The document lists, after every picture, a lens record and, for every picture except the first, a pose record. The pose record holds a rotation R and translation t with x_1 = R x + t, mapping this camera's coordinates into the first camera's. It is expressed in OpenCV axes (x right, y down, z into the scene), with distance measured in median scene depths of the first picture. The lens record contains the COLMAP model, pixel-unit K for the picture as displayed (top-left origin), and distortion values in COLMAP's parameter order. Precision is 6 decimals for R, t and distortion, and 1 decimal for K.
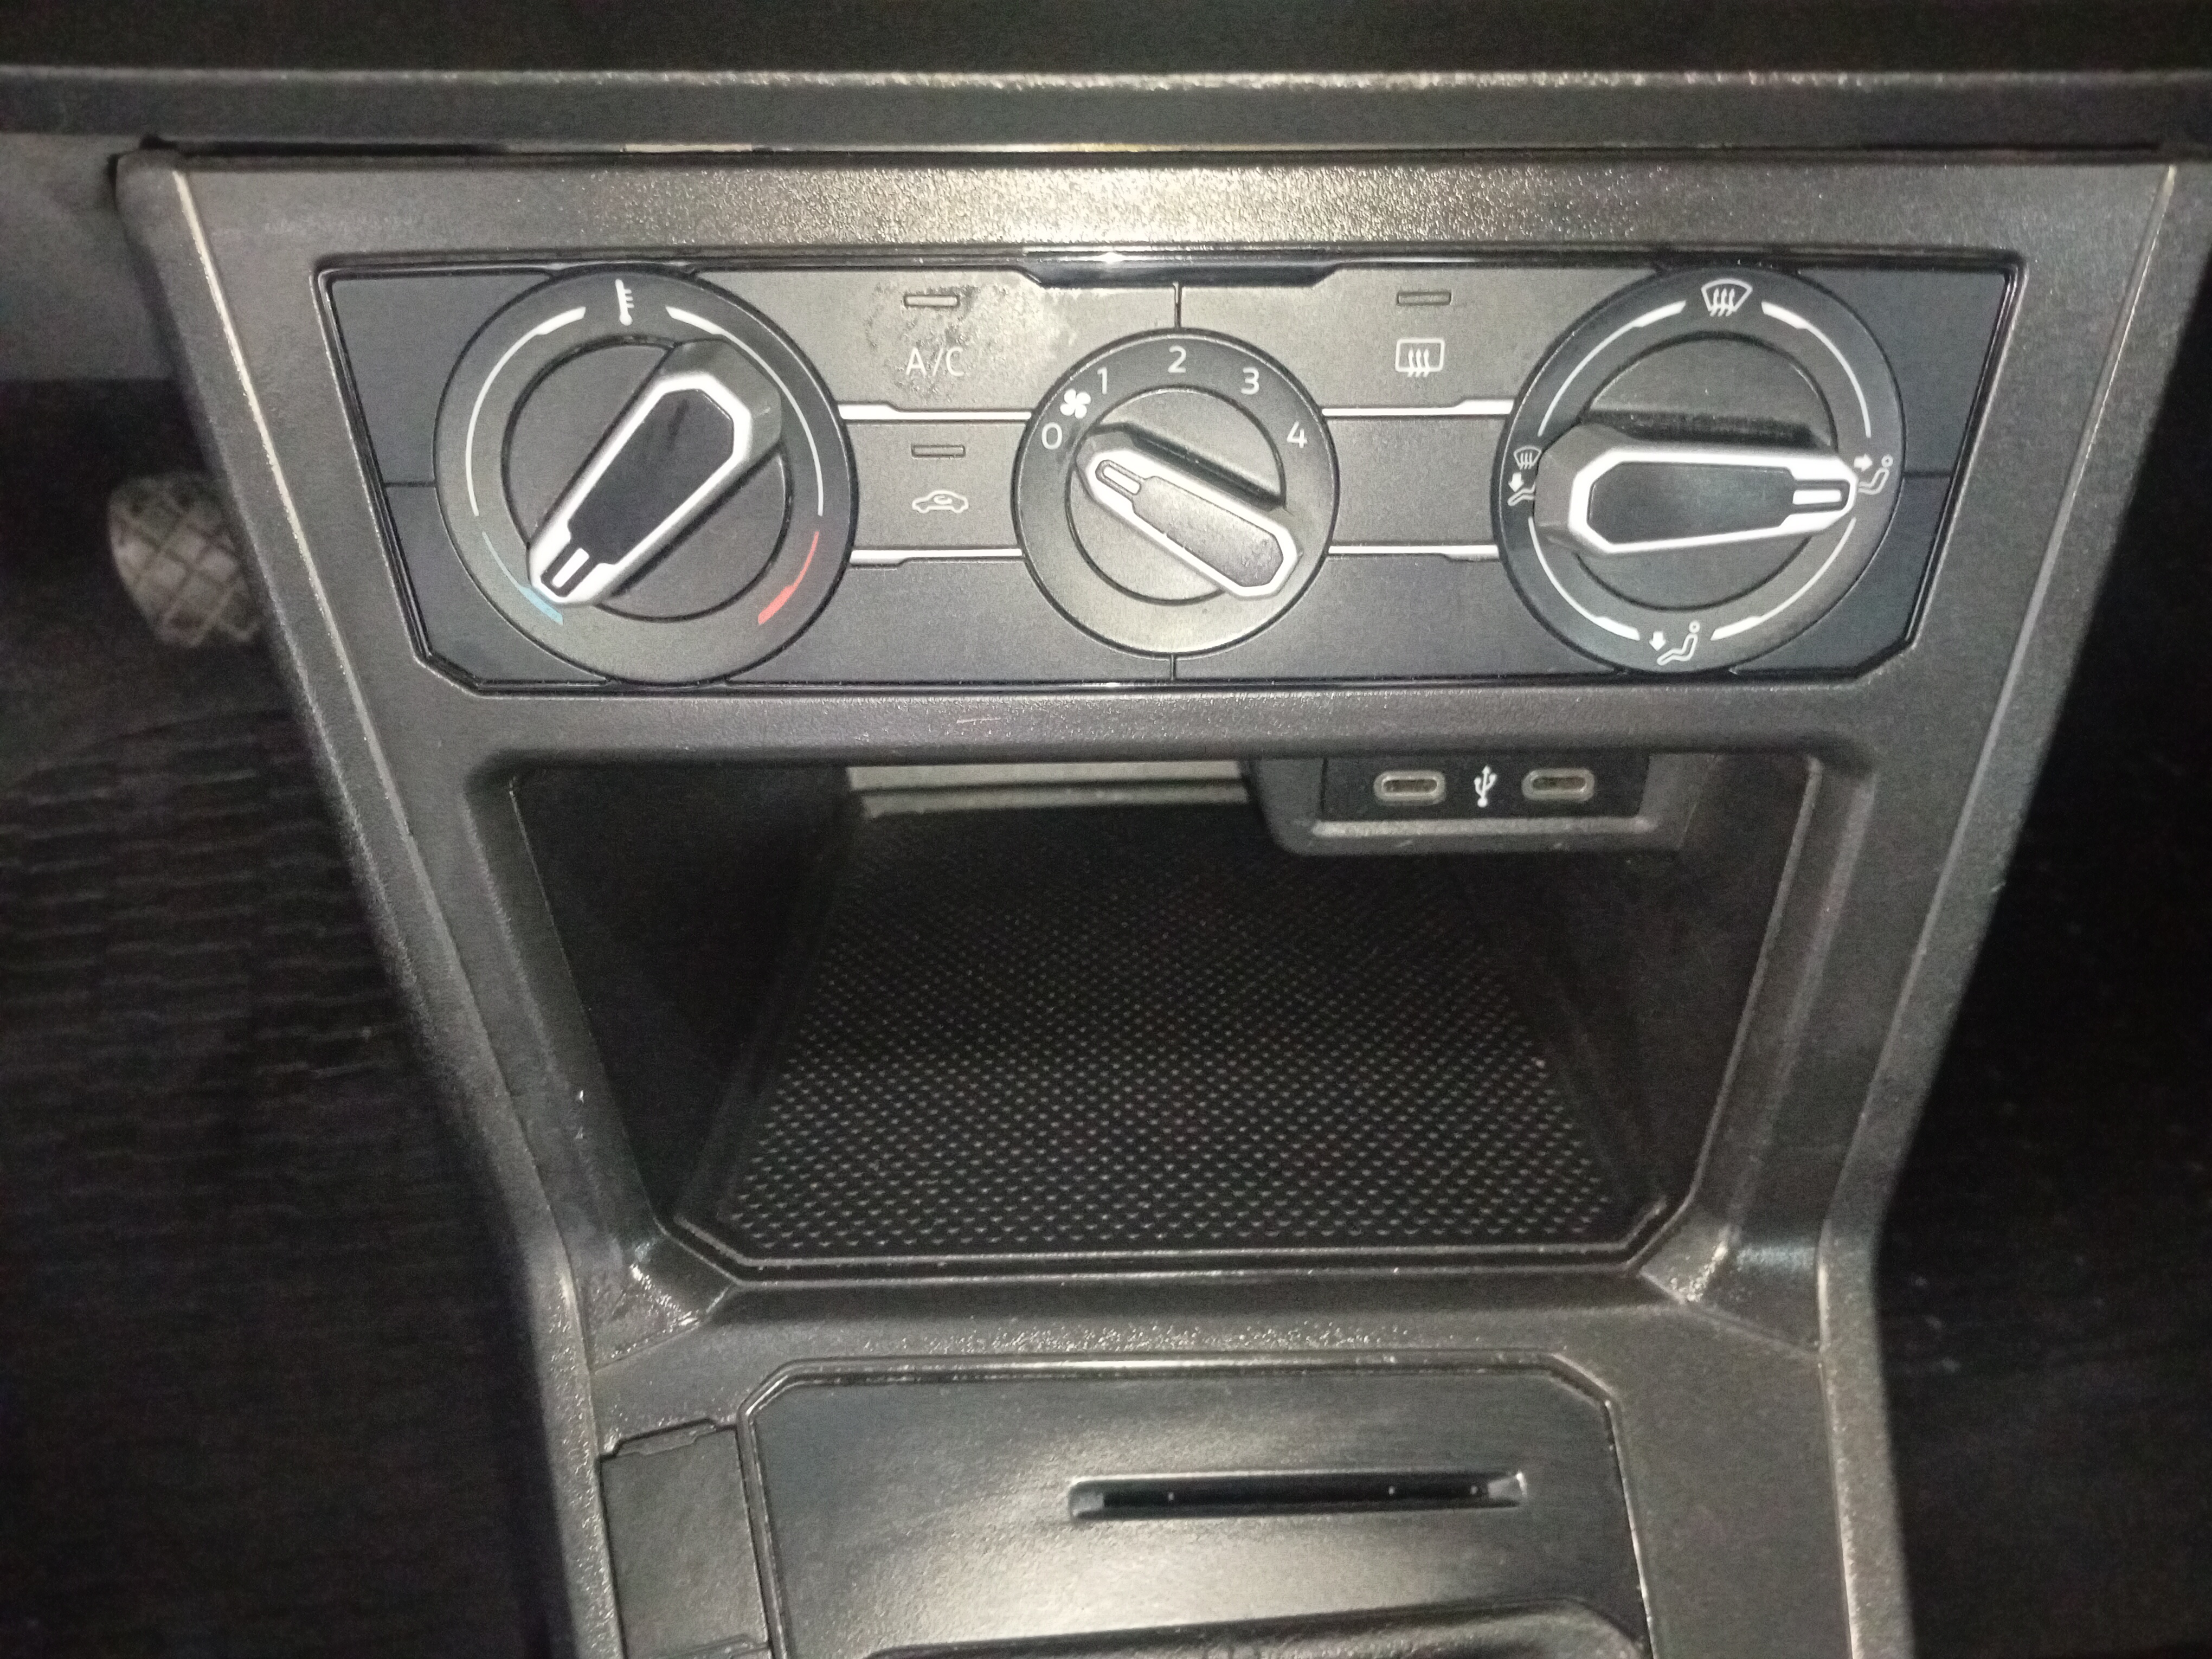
lens RADIAL K [[1694.7, 0, 1092.7], [0, 1694.7, 807.1], [0, 0, 1]] dist [0.102207, -0.201821]
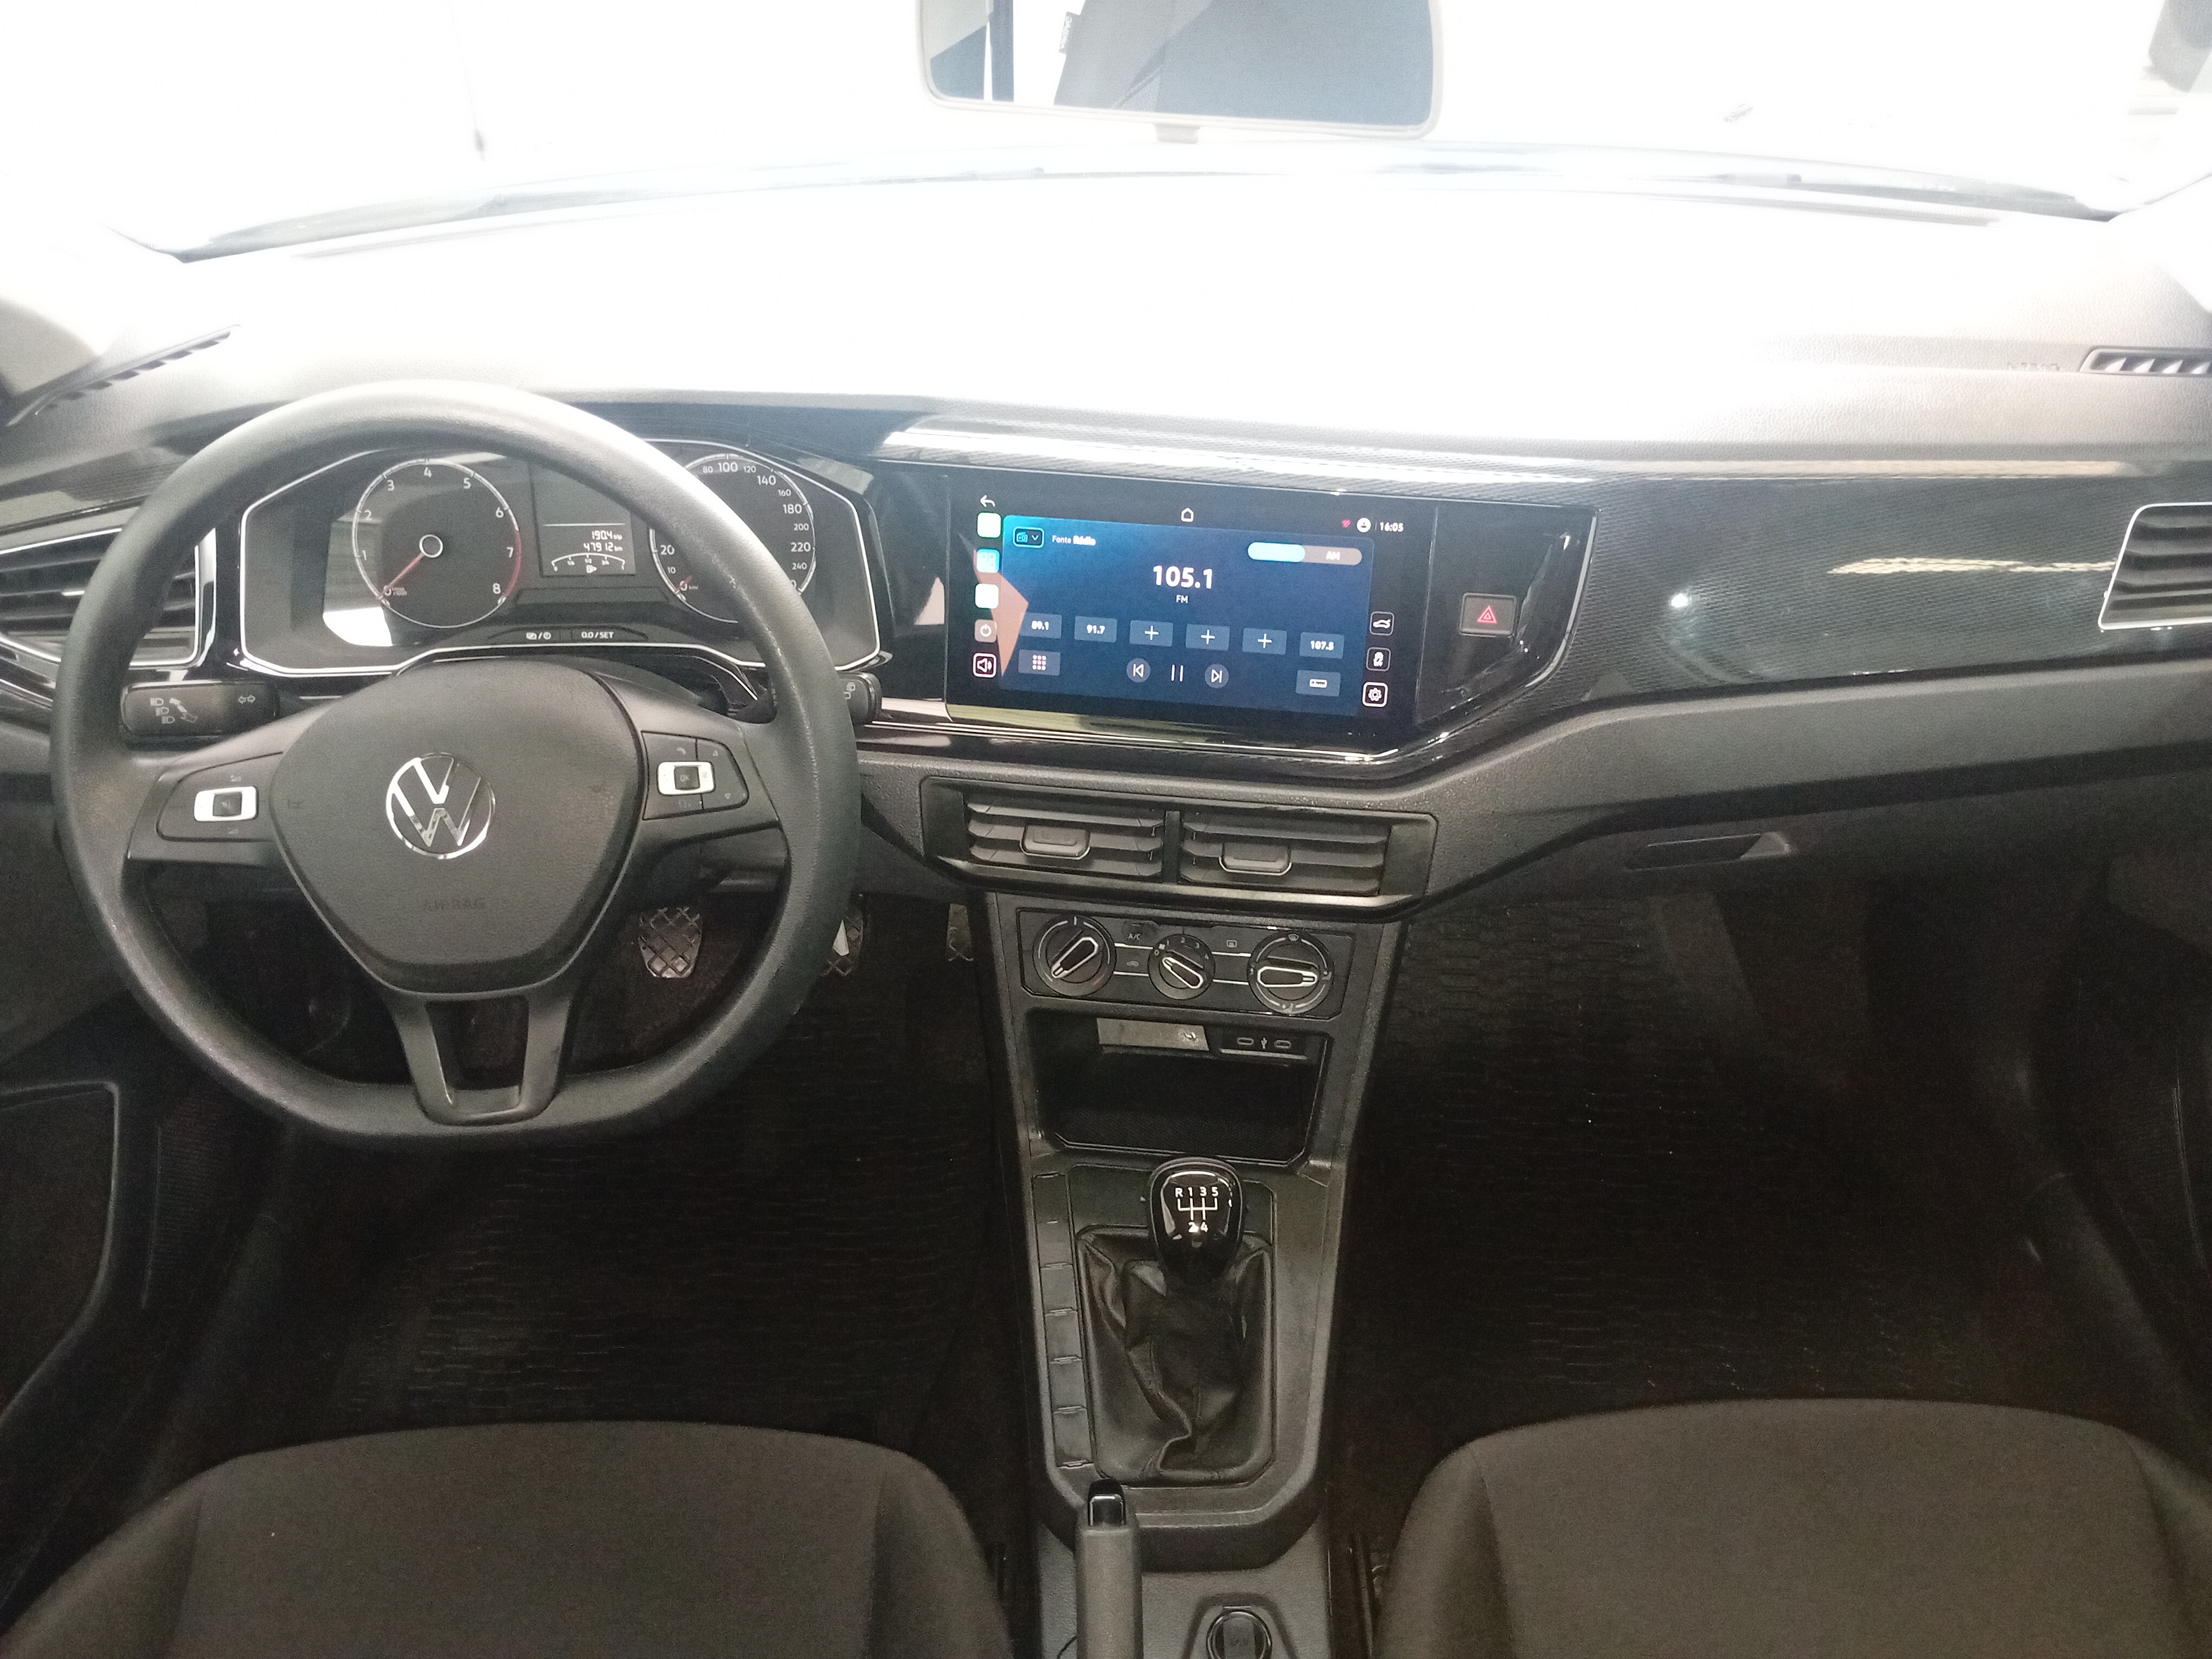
lens RADIAL K [[1694.7, 0, 1092.7], [0, 1694.7, 807.1], [0, 0, 1]] dist [0.102207, -0.201821]
pose [[0.989916, 0.075729, -0.119715, 0.284048], [-0.100275, 0.971542, -0.214594, 0.360797], [0.100057, 0.224435, 0.969339, -3.140673]]
